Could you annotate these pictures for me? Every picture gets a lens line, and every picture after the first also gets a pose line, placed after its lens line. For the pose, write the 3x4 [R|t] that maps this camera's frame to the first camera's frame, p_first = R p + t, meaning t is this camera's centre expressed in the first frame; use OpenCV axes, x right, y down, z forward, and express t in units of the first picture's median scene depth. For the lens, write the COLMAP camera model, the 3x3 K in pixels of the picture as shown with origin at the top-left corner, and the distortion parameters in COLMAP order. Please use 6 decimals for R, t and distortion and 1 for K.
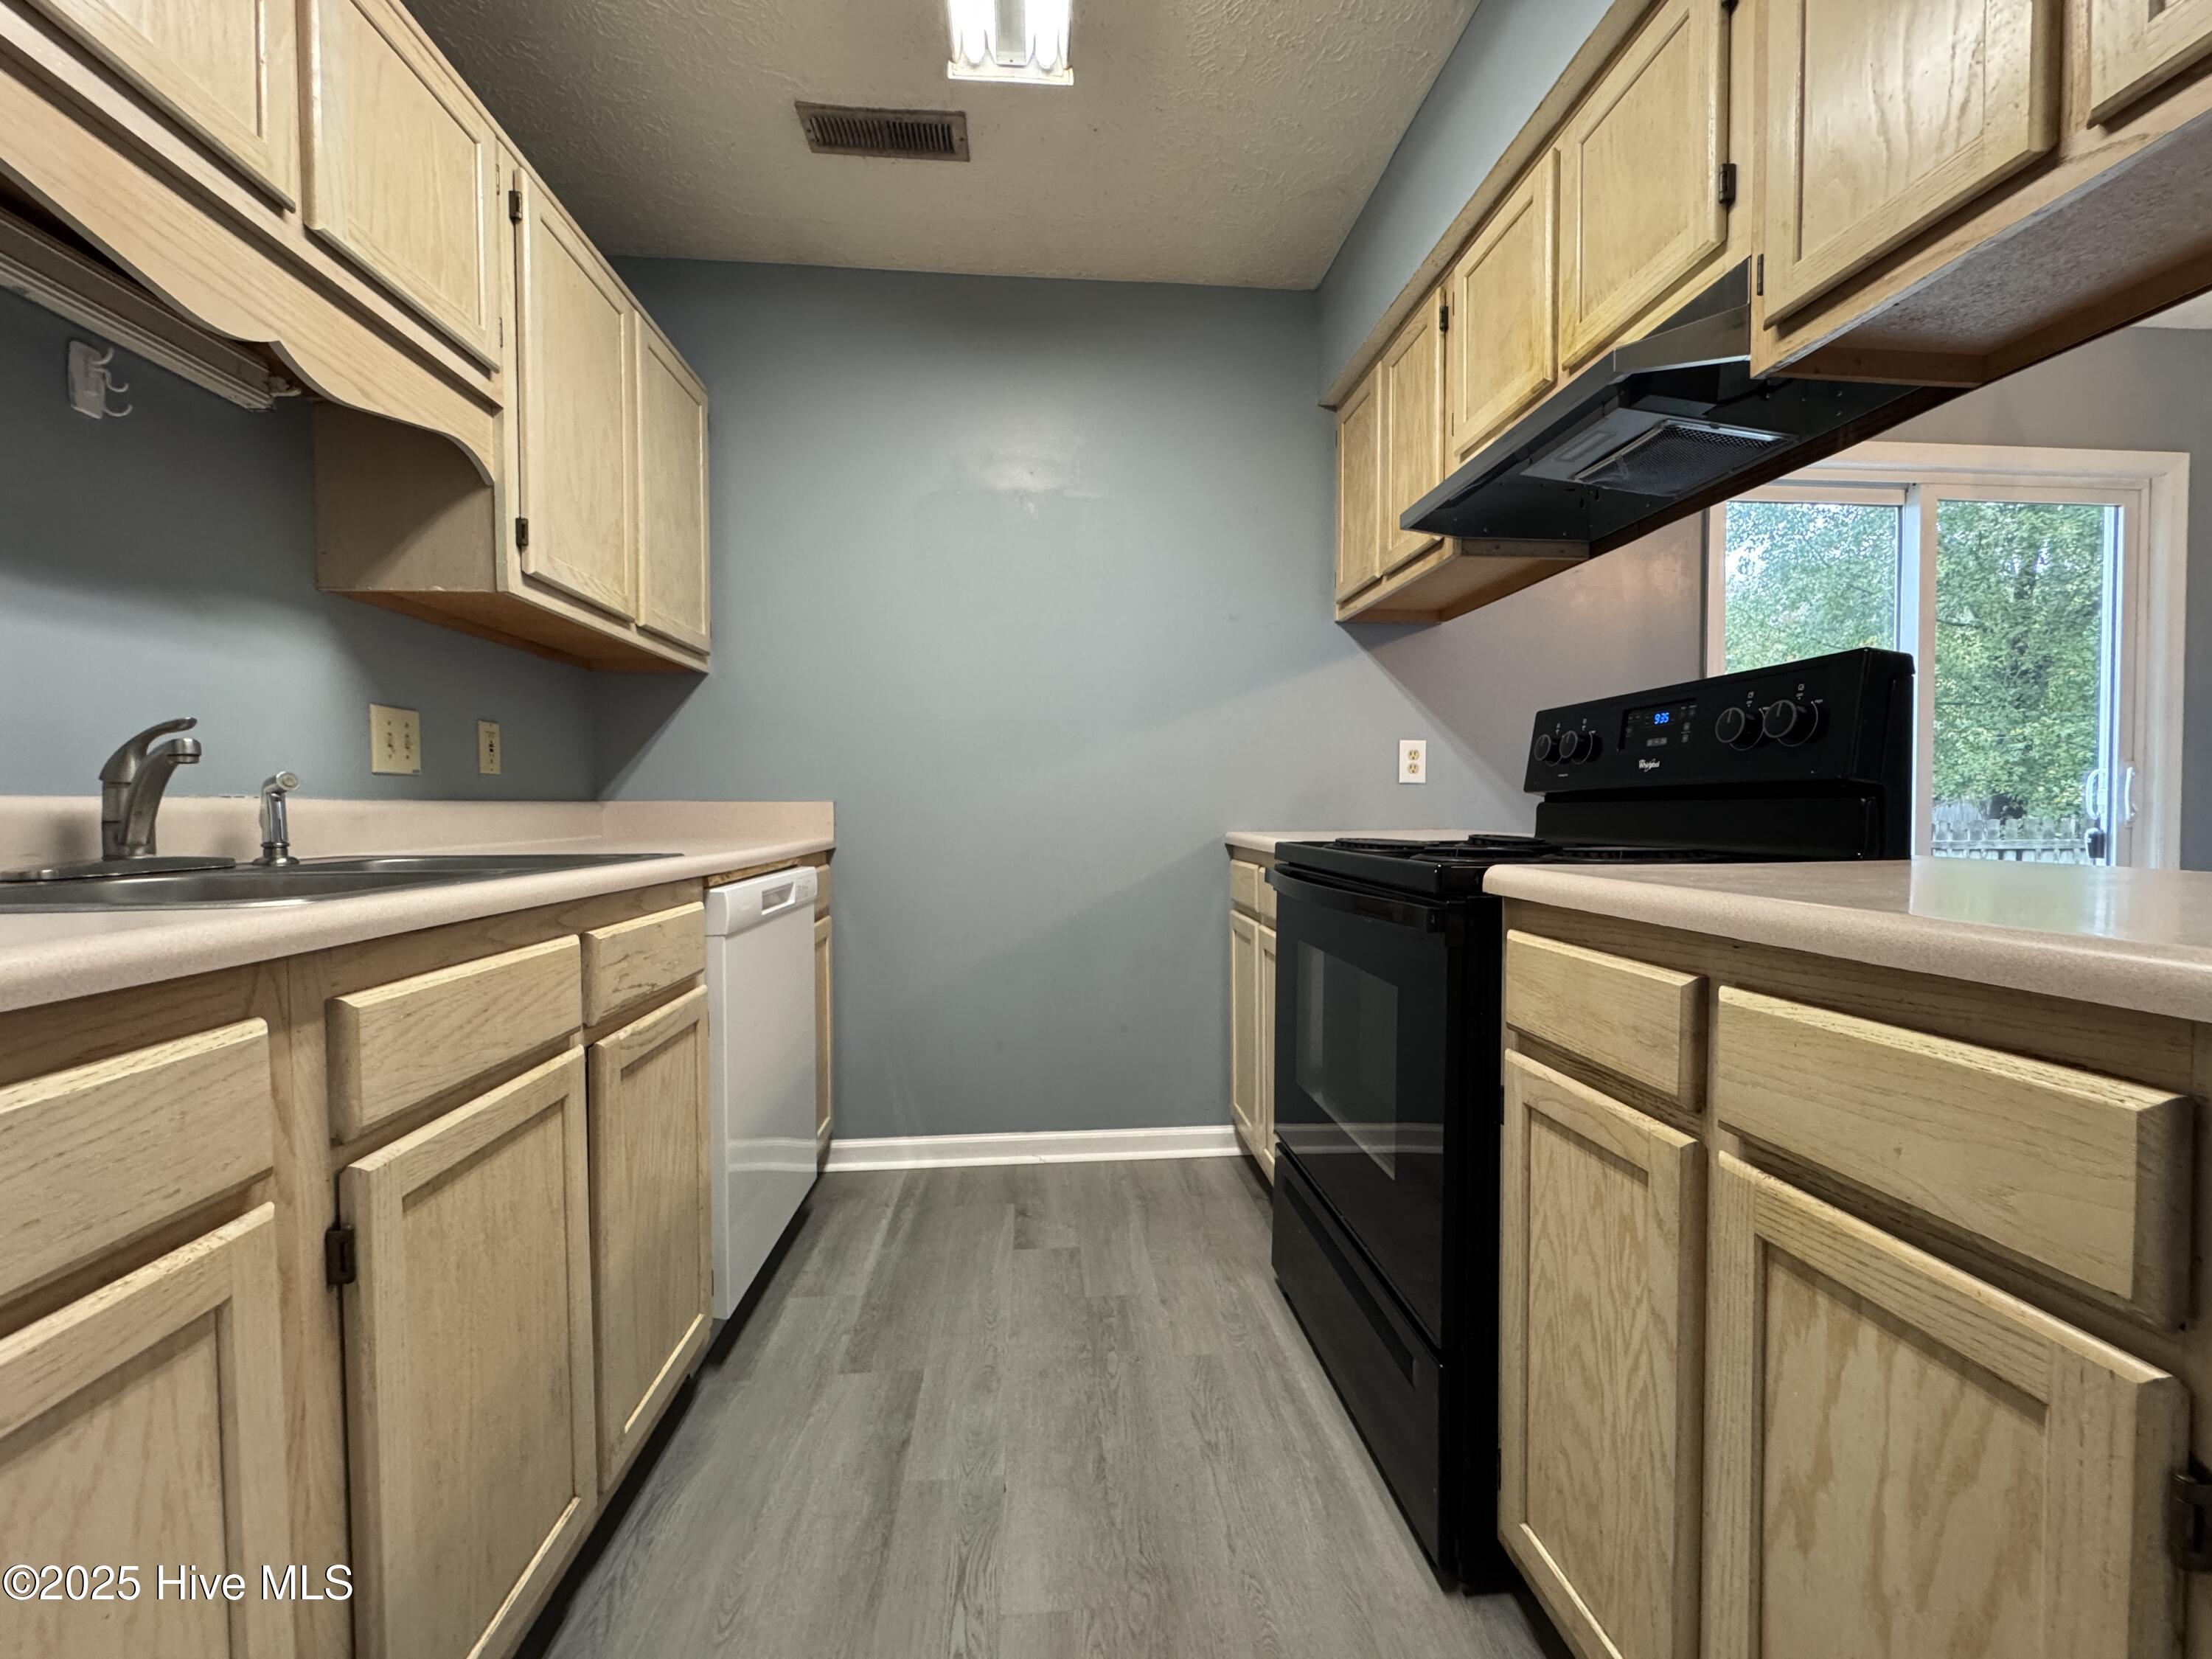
lens RADIAL K [[884.0, 0, 1105.9], [0, 884.0, 831.2], [0, 0, 1]] dist [-0.004741, 0.000665]
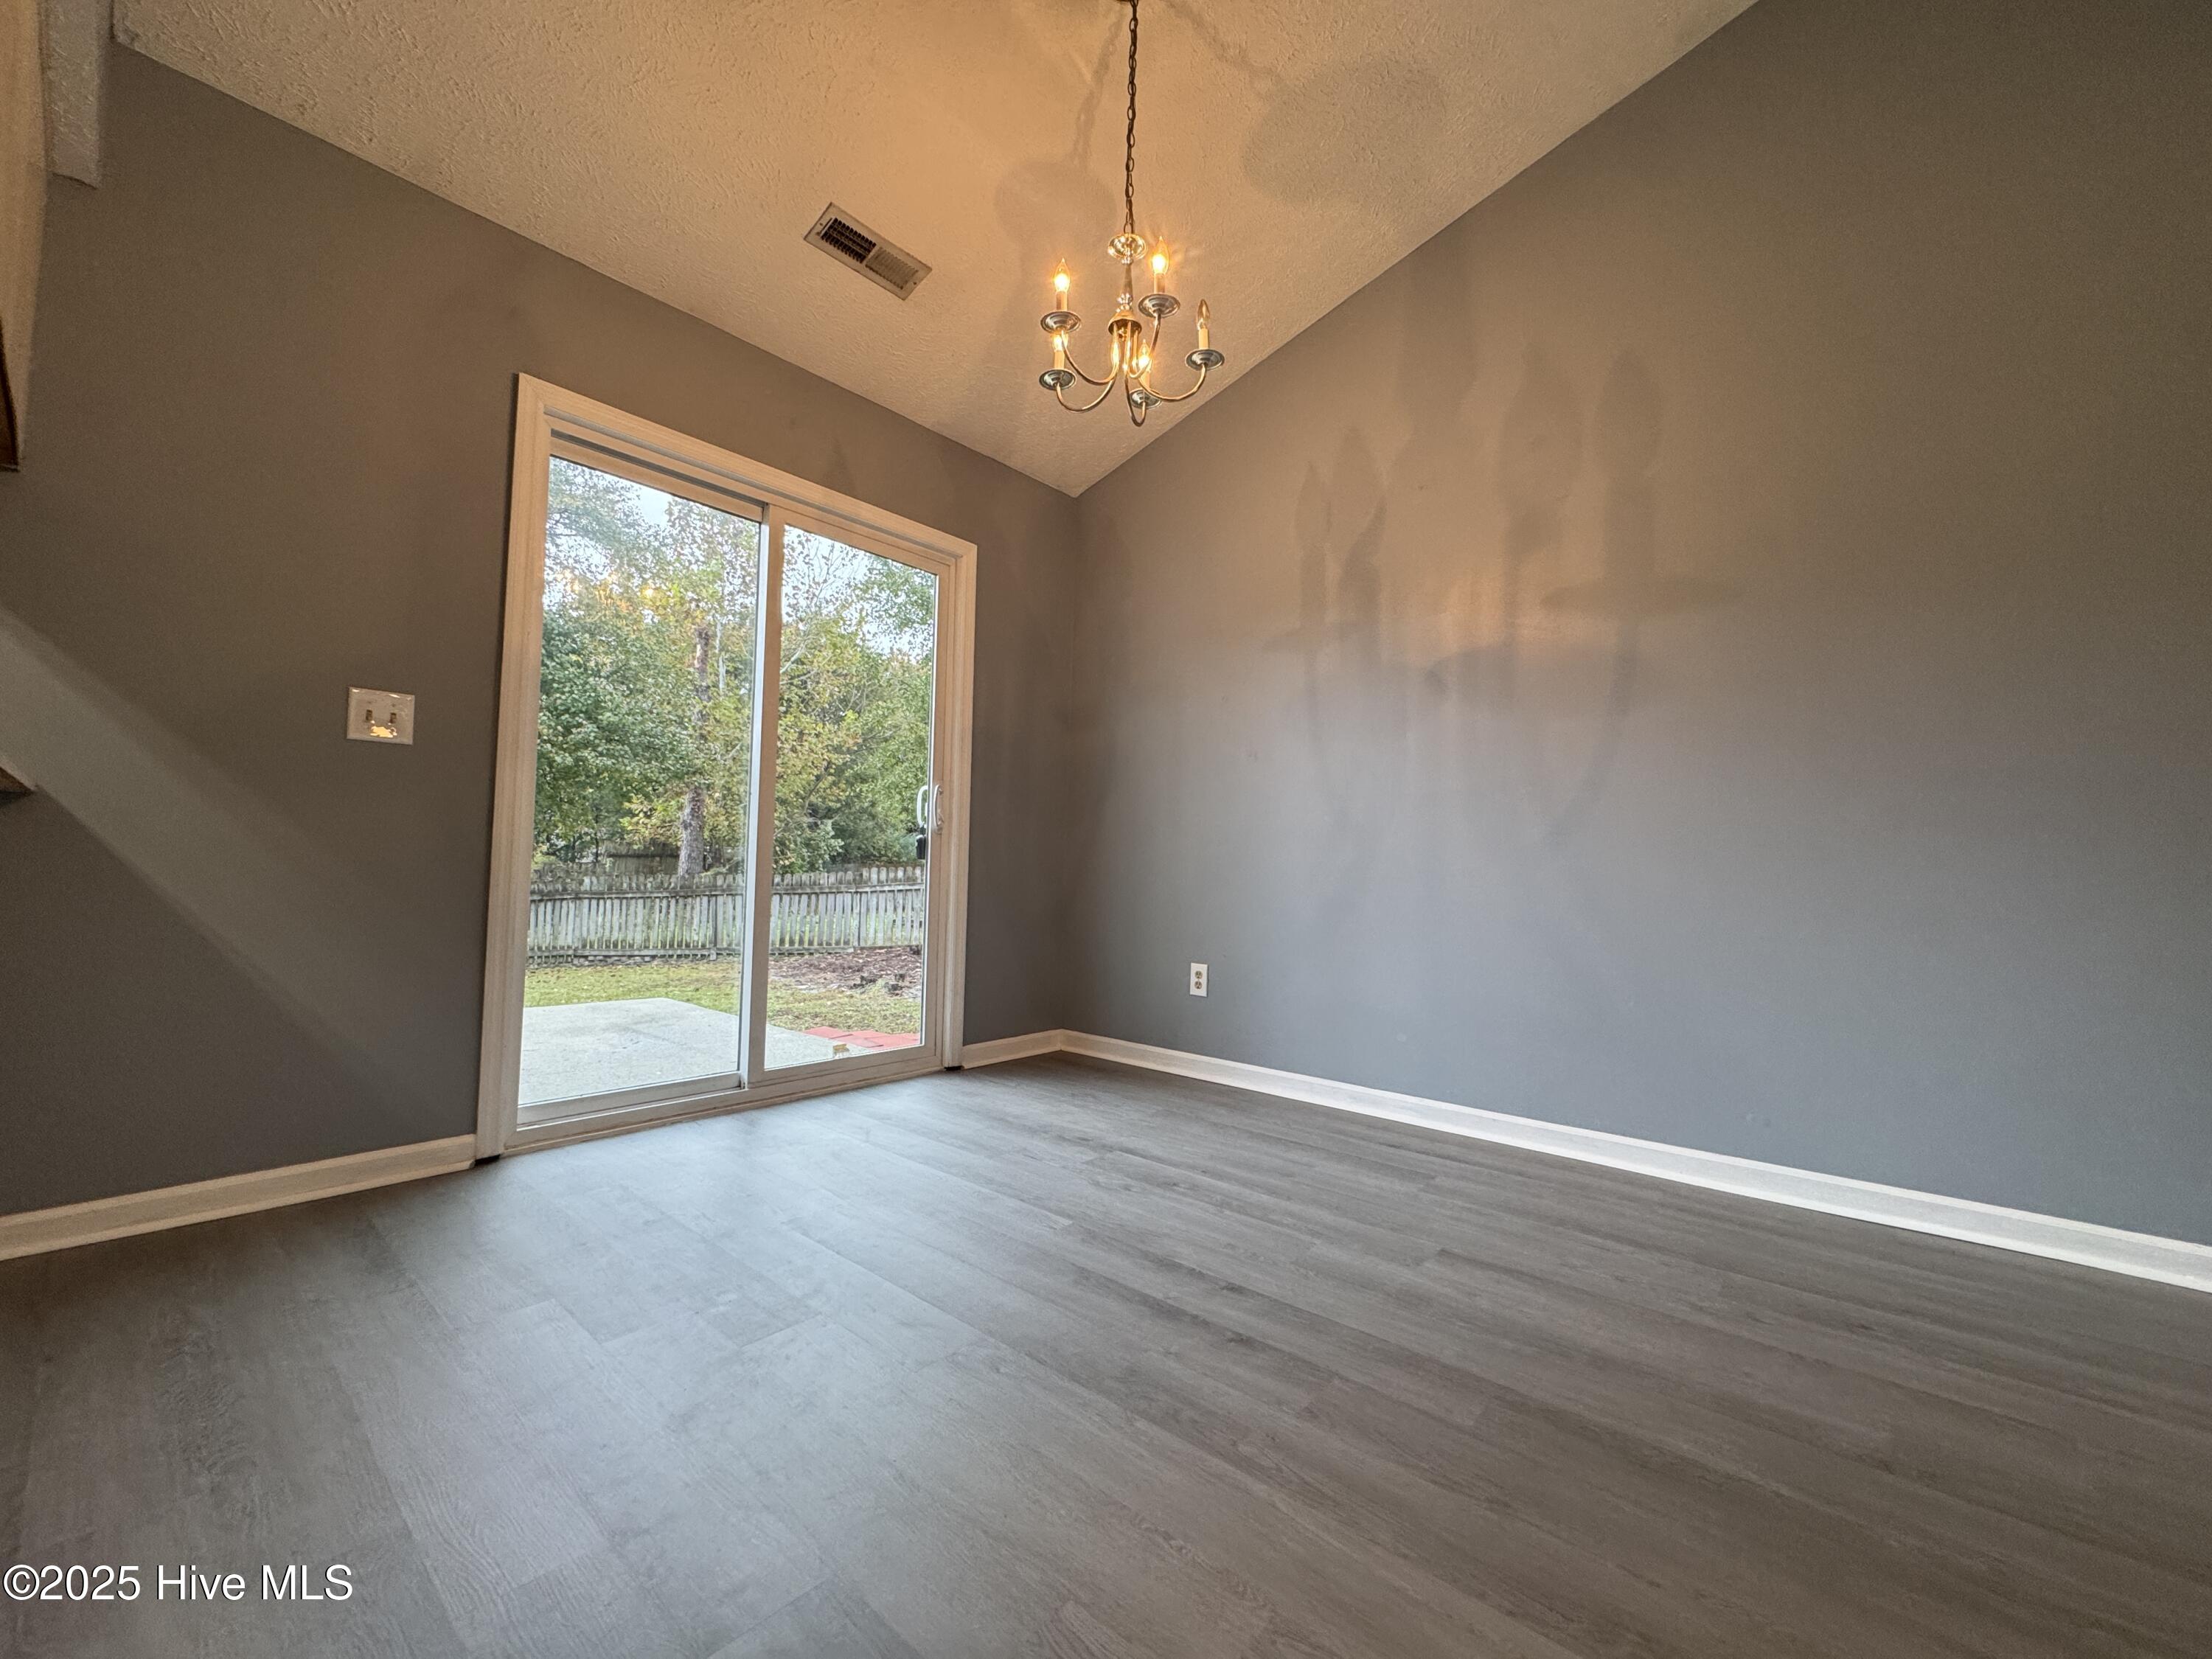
lens RADIAL K [[884.0, 0, 1105.9], [0, 884.0, 831.2], [0, 0, 1]] dist [-0.004741, 0.000665]
pose [[0.713199, 0.051019, 0.699102, 1.127694], [-0.006863, 0.997808, -0.065816, 0.174119], [-0.700928, 0.042142, 0.711986, -0.109365]]
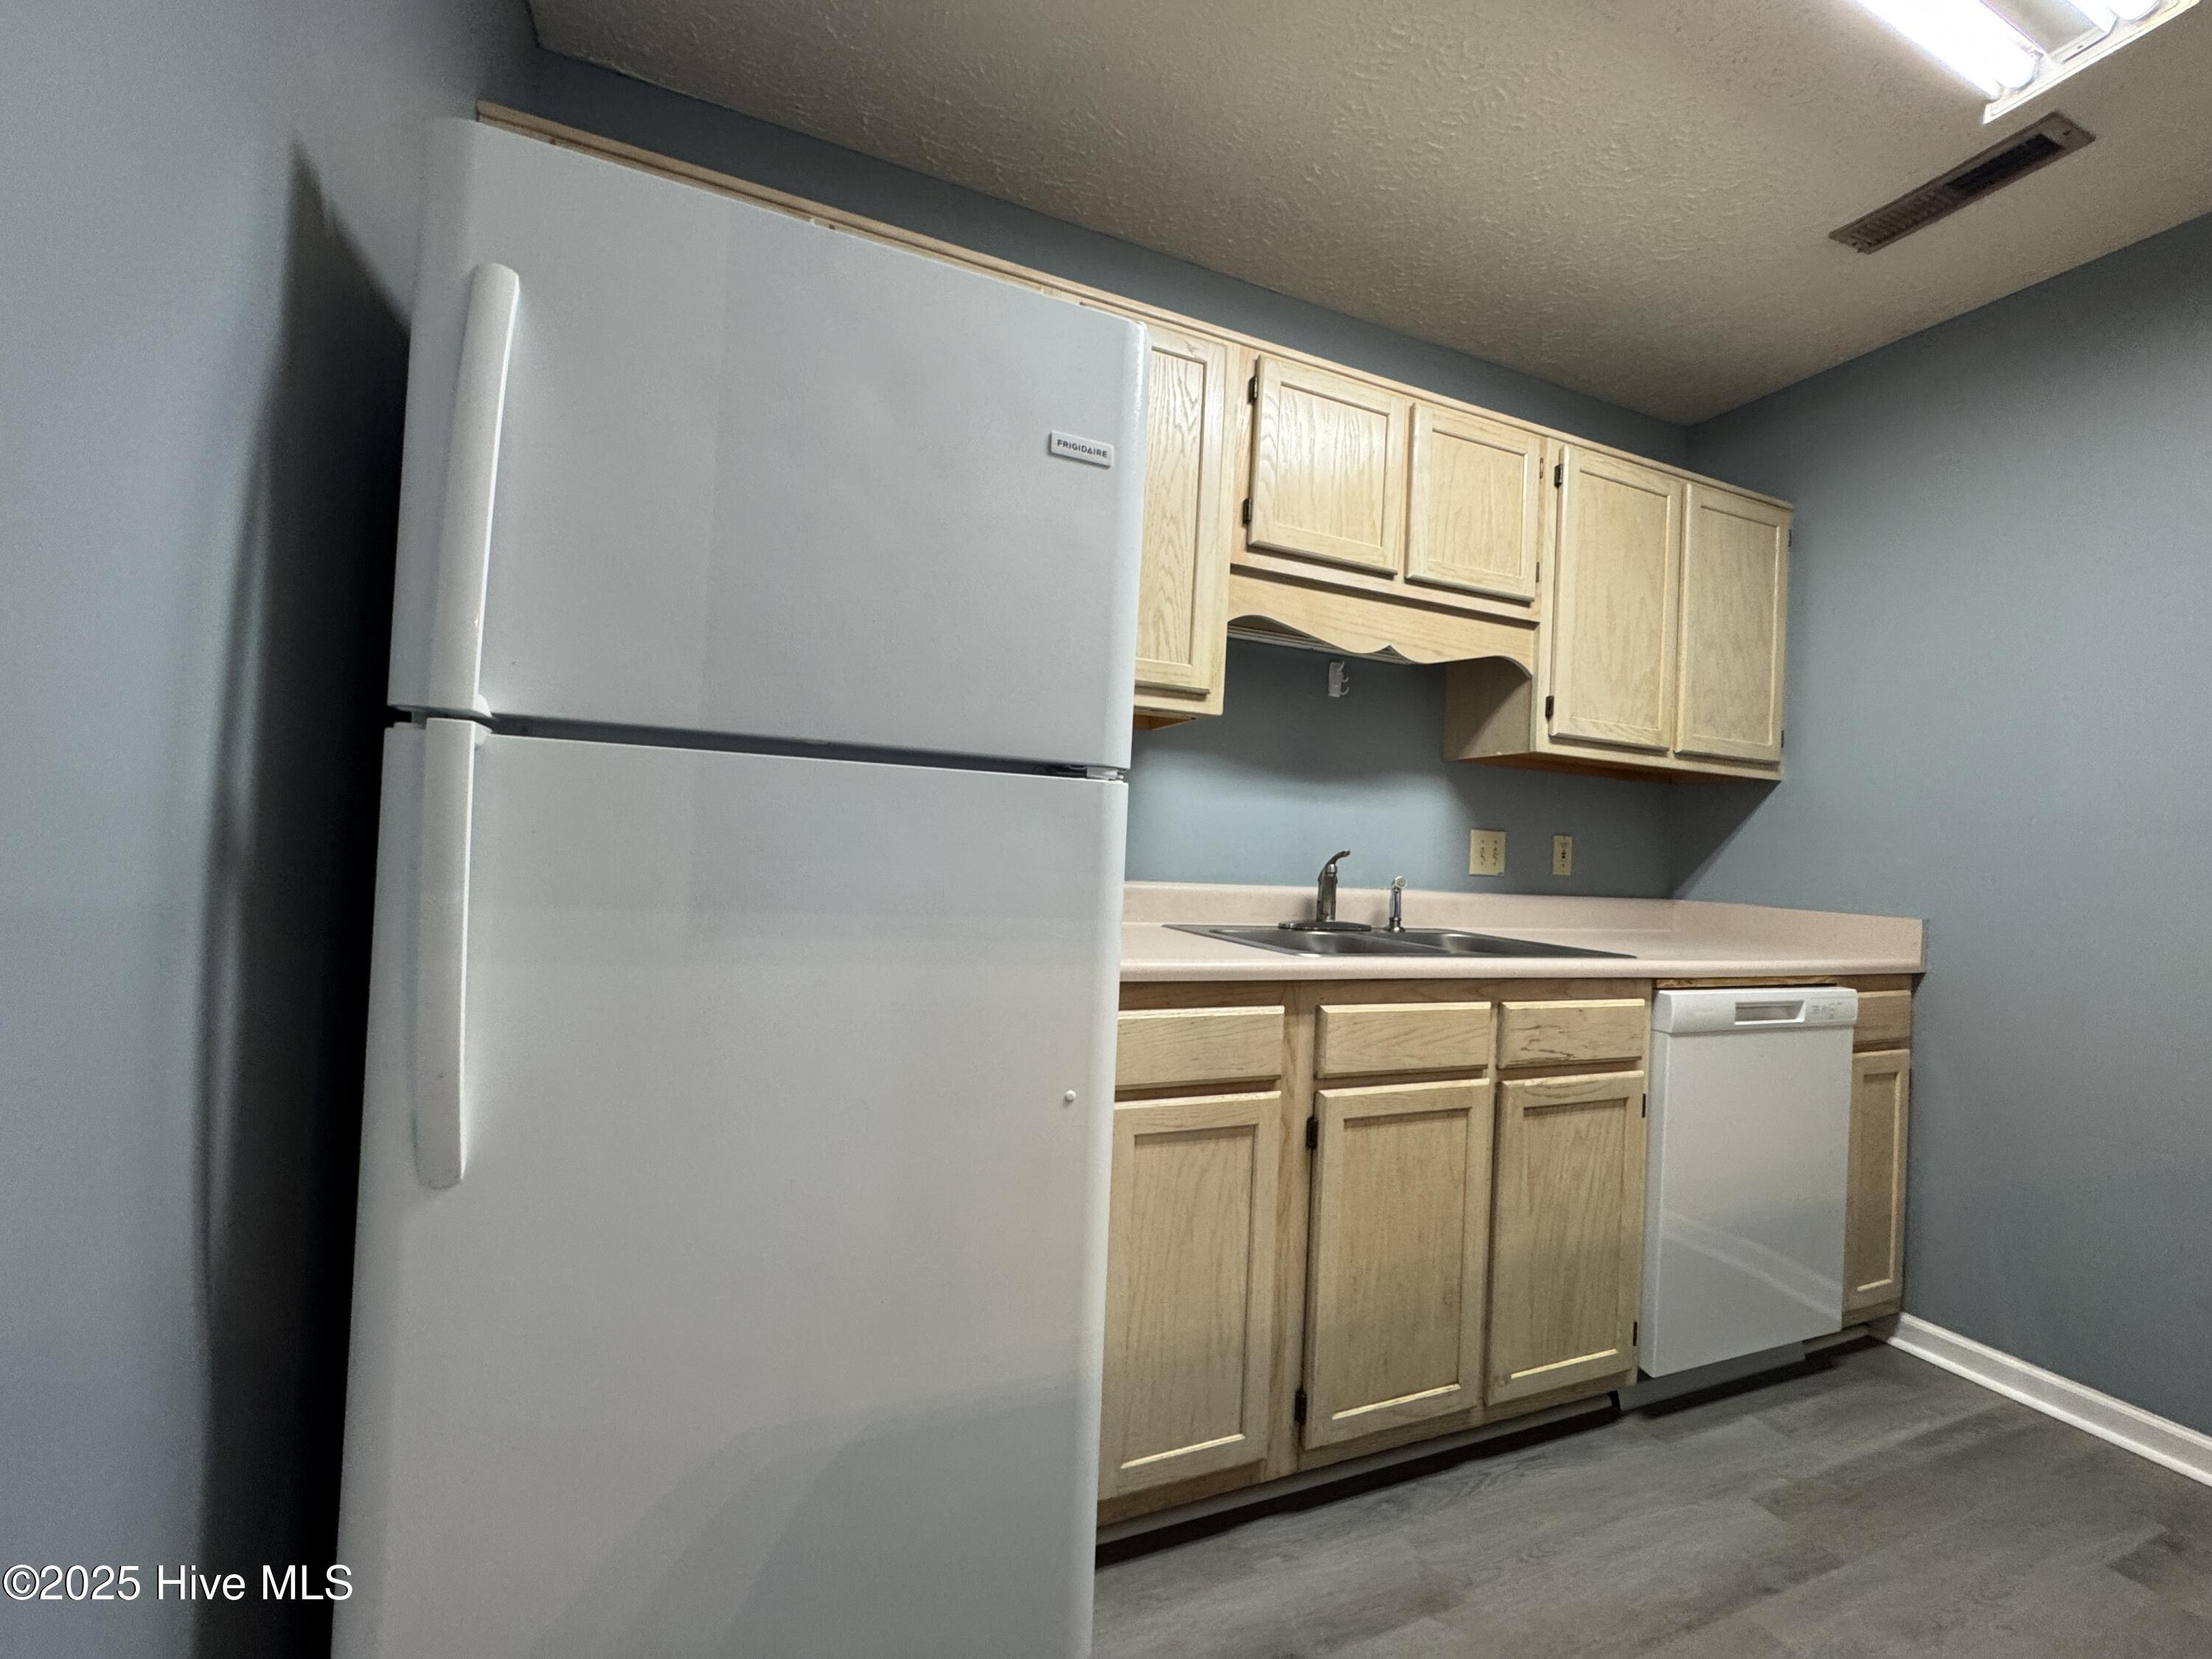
lens RADIAL K [[884.0, 0, 1105.9], [0, 884.0, 831.2], [0, 0, 1]] dist [-0.004741, 0.000665]
pose [[0.307435, 0.002015, -0.951567, 0.560834], [-0.078194, 0.996669, -0.023153, -0.077205], [0.948351, 0.081525, 0.306569, -0.078159]]
